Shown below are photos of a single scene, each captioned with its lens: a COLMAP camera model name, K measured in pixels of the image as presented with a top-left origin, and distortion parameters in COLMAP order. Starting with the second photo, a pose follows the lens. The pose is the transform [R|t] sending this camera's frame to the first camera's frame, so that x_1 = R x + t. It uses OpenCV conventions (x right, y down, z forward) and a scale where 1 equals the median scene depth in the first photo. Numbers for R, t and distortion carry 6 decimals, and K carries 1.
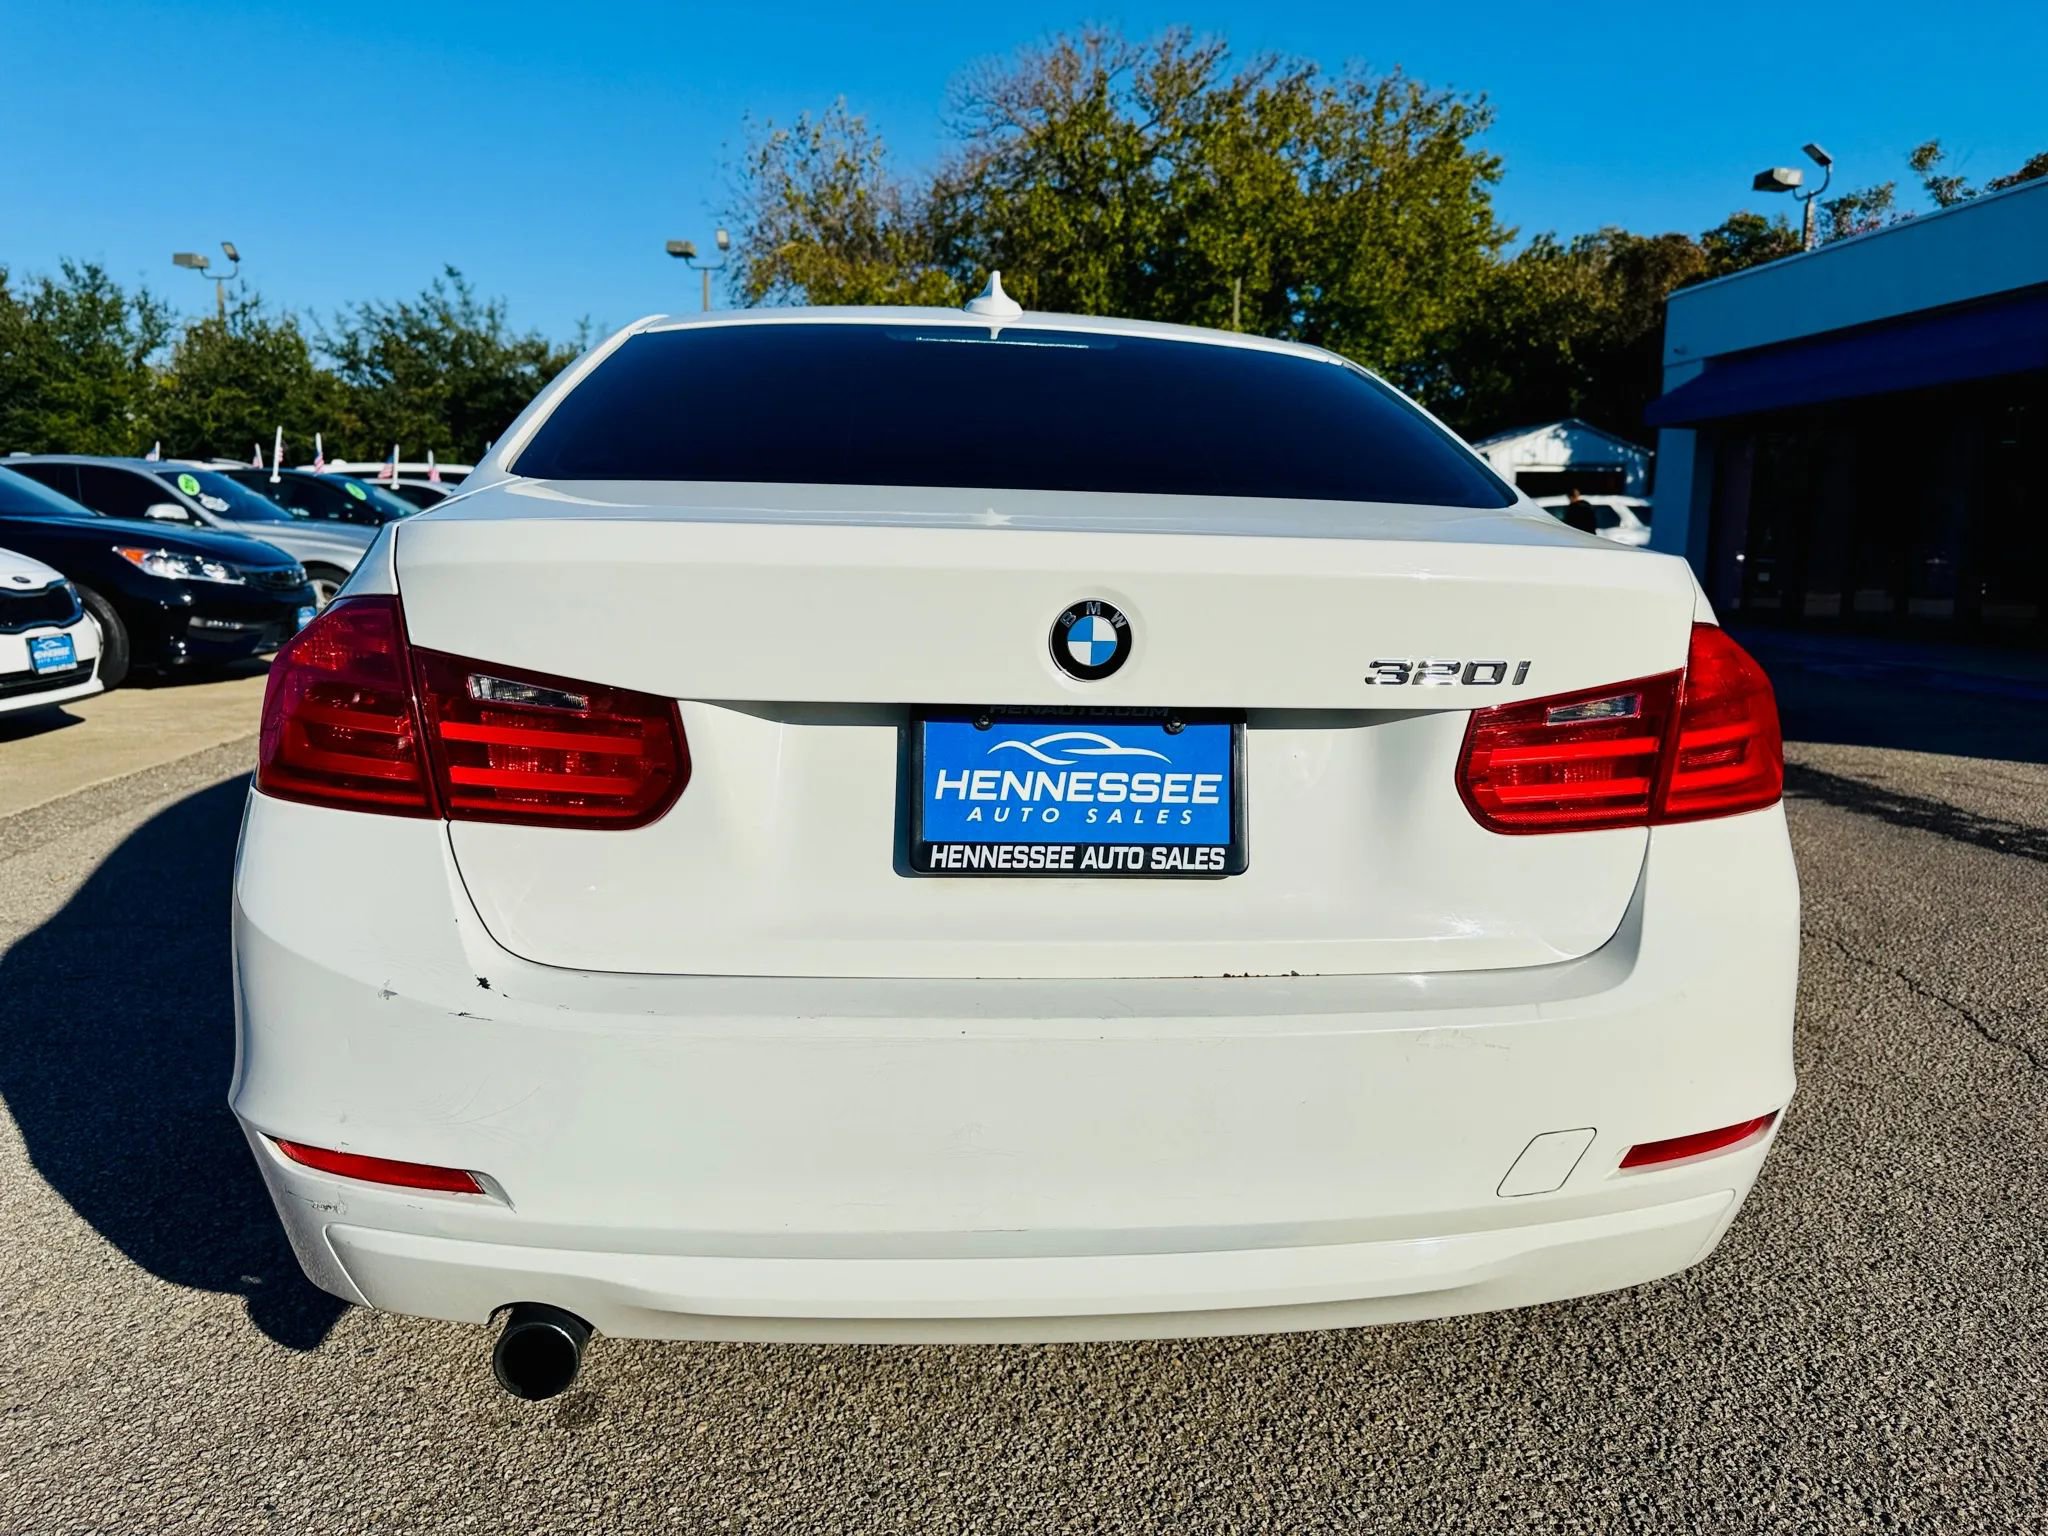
lens RADIAL K [[1454.6, 0, 1034.6], [0, 1454.6, 770.5], [0, 0, 1]] dist [0.021757, -0.026128]
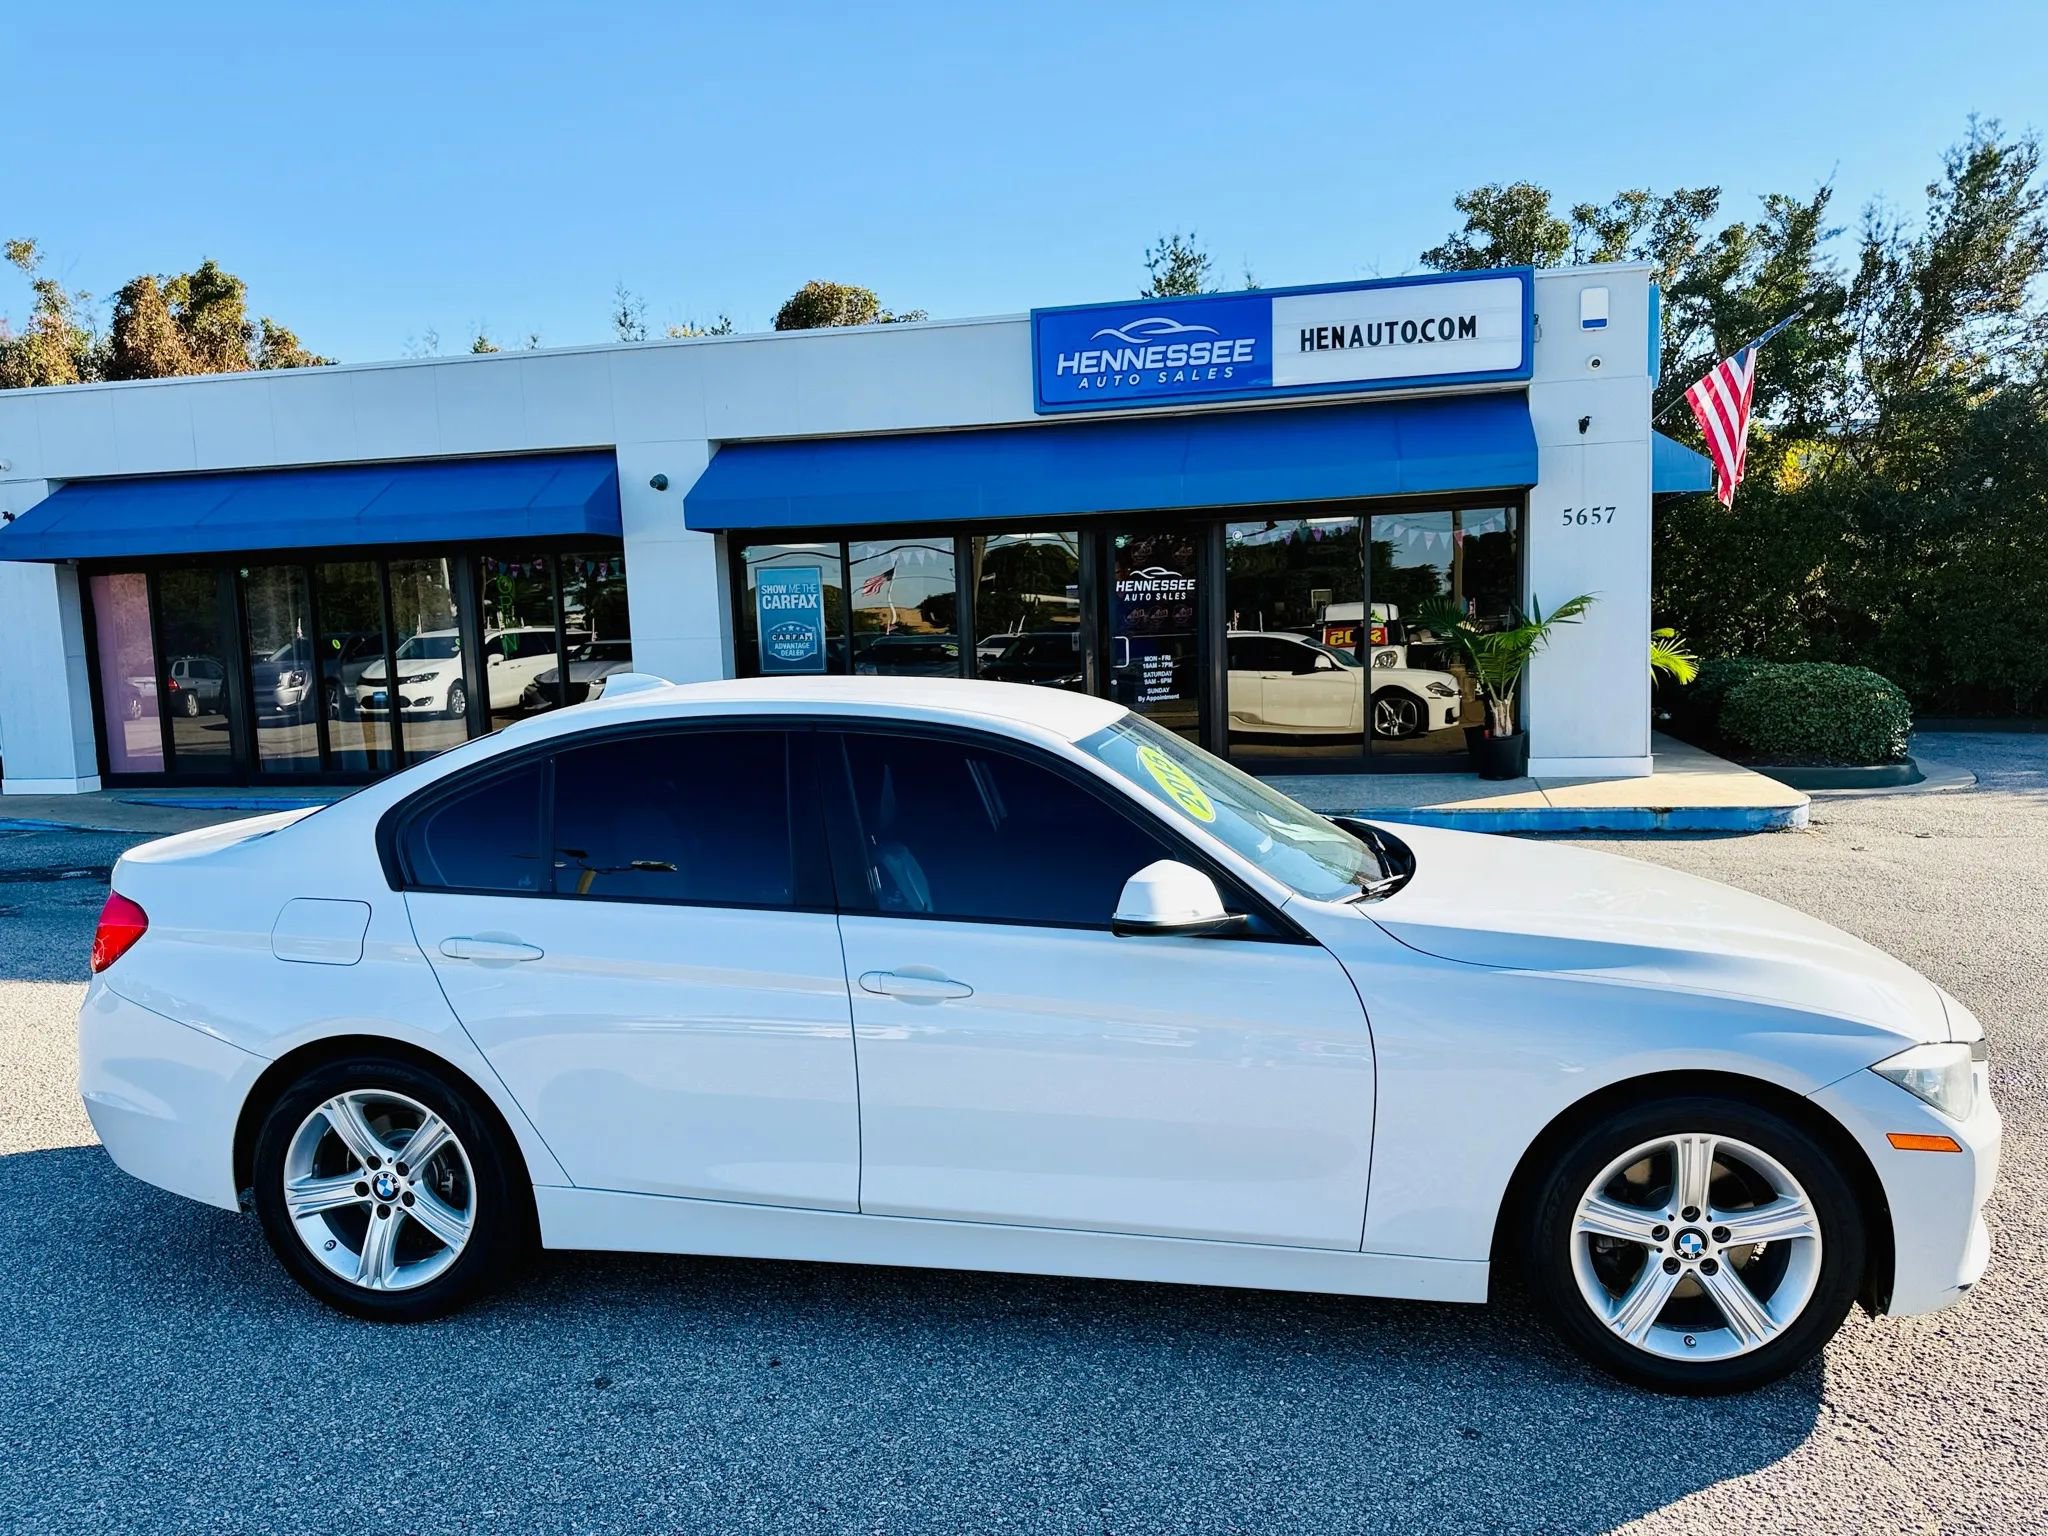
lens RADIAL K [[1498.0, 0, 1032.5], [0, 1498.0, 775.4], [0, 0, 1]] dist [0.053288, -0.027190]
pose [[0.321527, -0.122518, 0.938941, -0.100438], [0.183335, 0.980885, 0.065211, -0.037085], [-0.928983, 0.151173, 0.337843, 0.111675]]
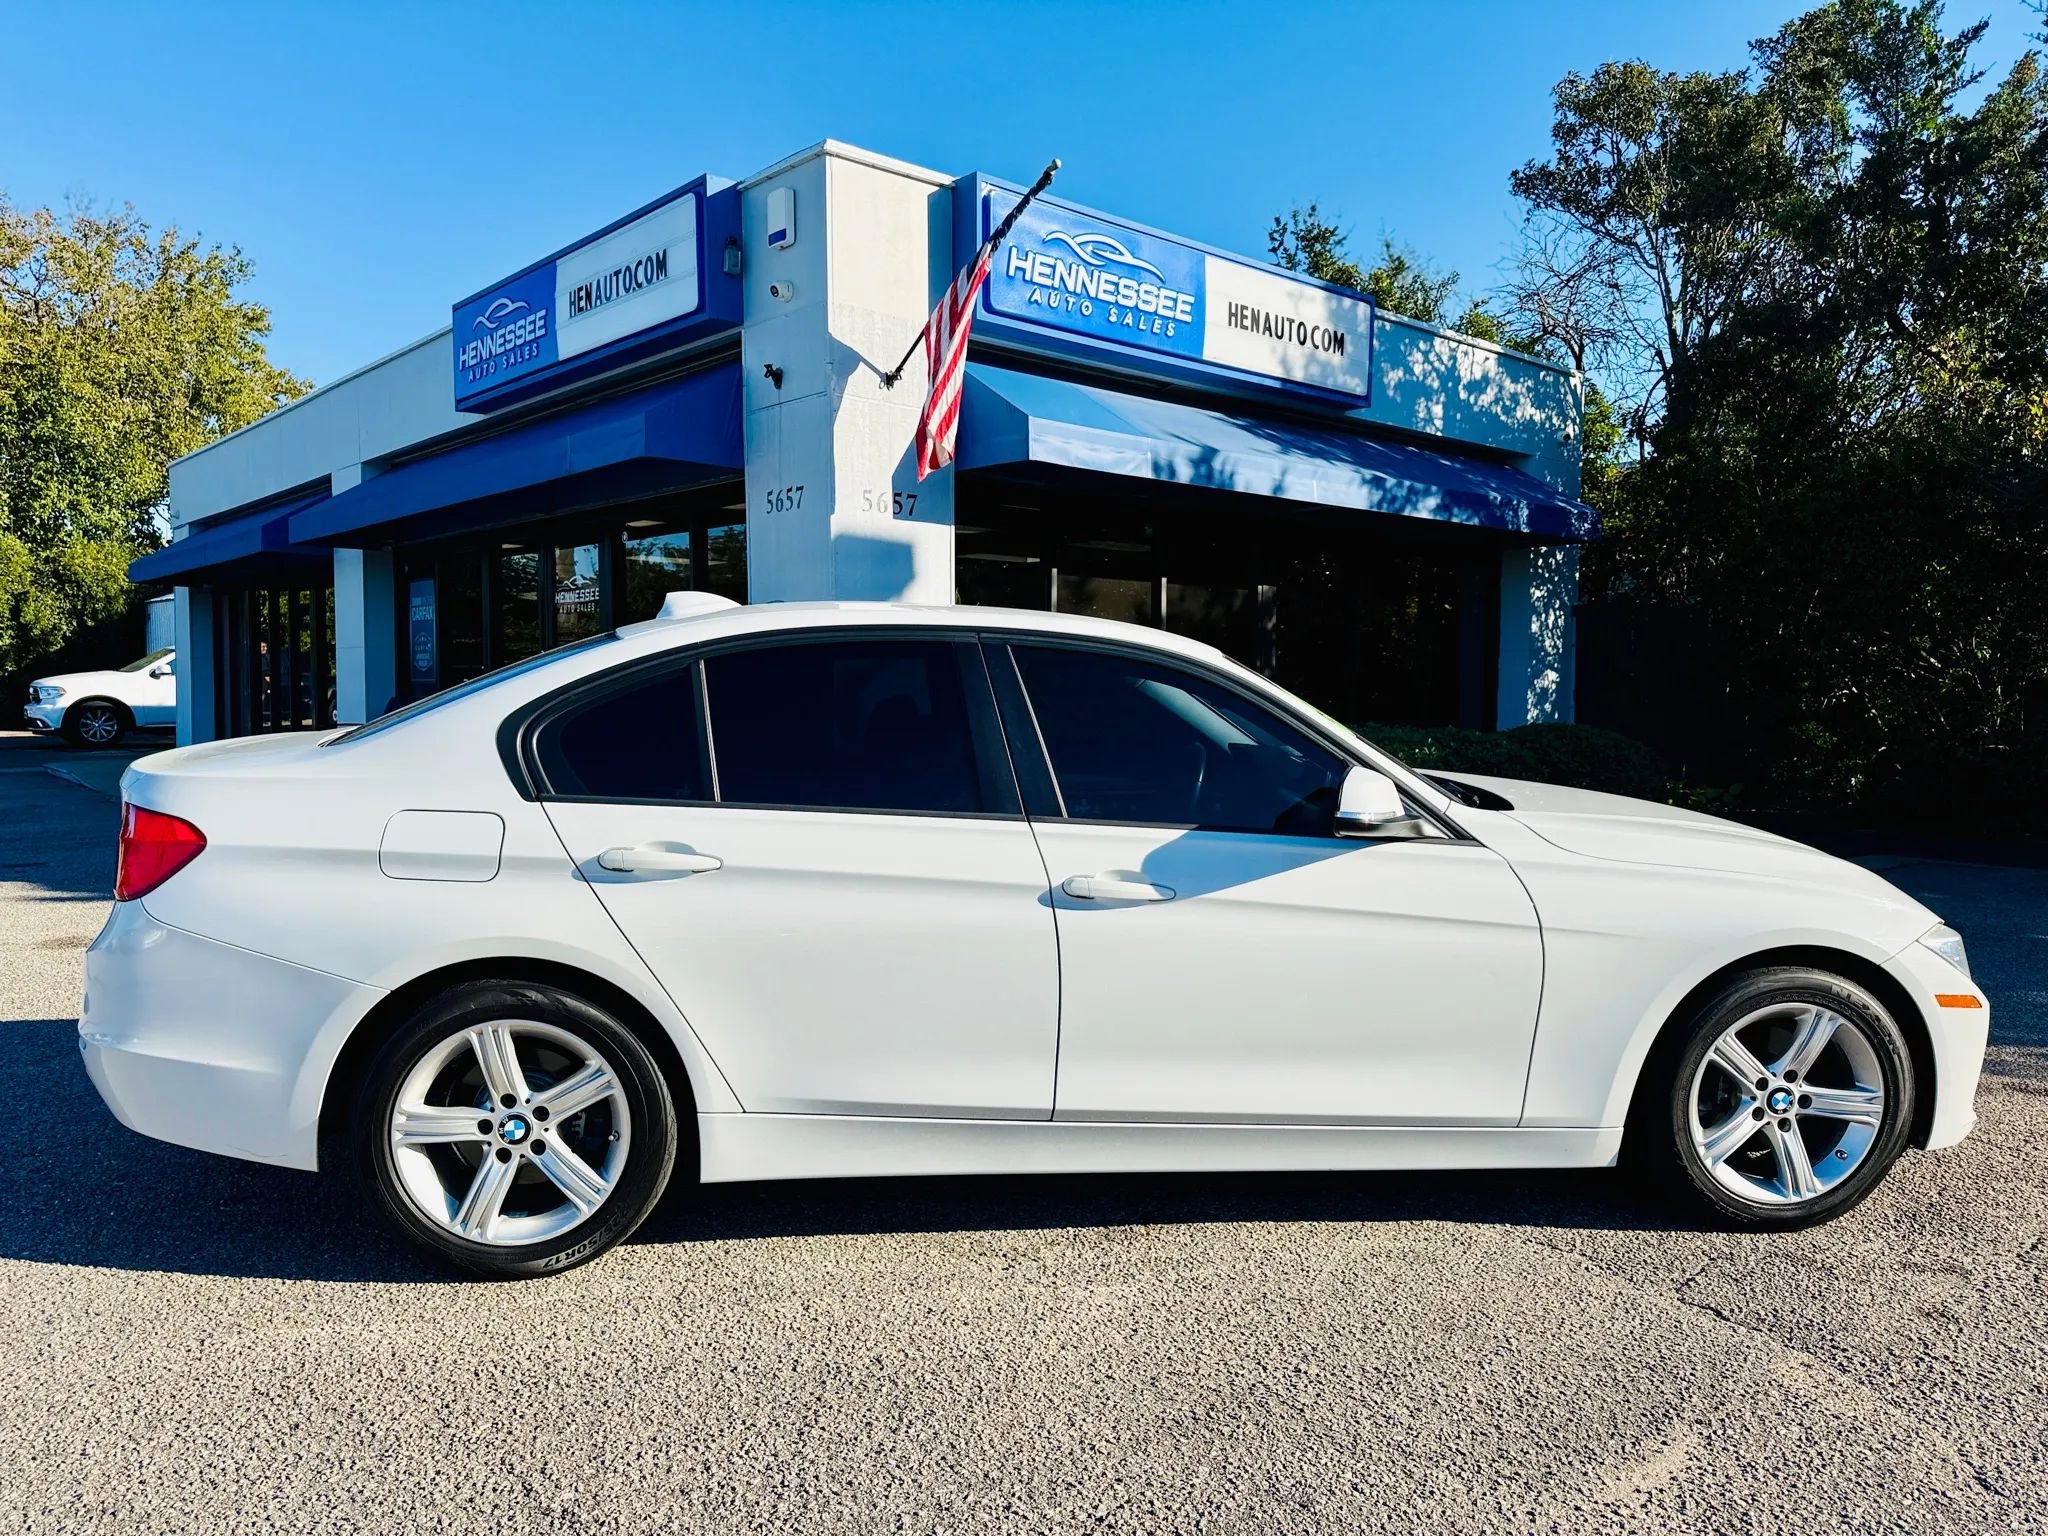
lens RADIAL K [[1454.6, 0, 1027.6], [0, 1454.6, 779.9], [0, 0, 1]] dist [0.021757, -0.026128]
pose [[0.808366, -0.048105, 0.586712, 0.162118], [0.098721, 0.993619, -0.054548, 0.016553], [-0.580344, 0.102015, 0.807957, -0.121477]]
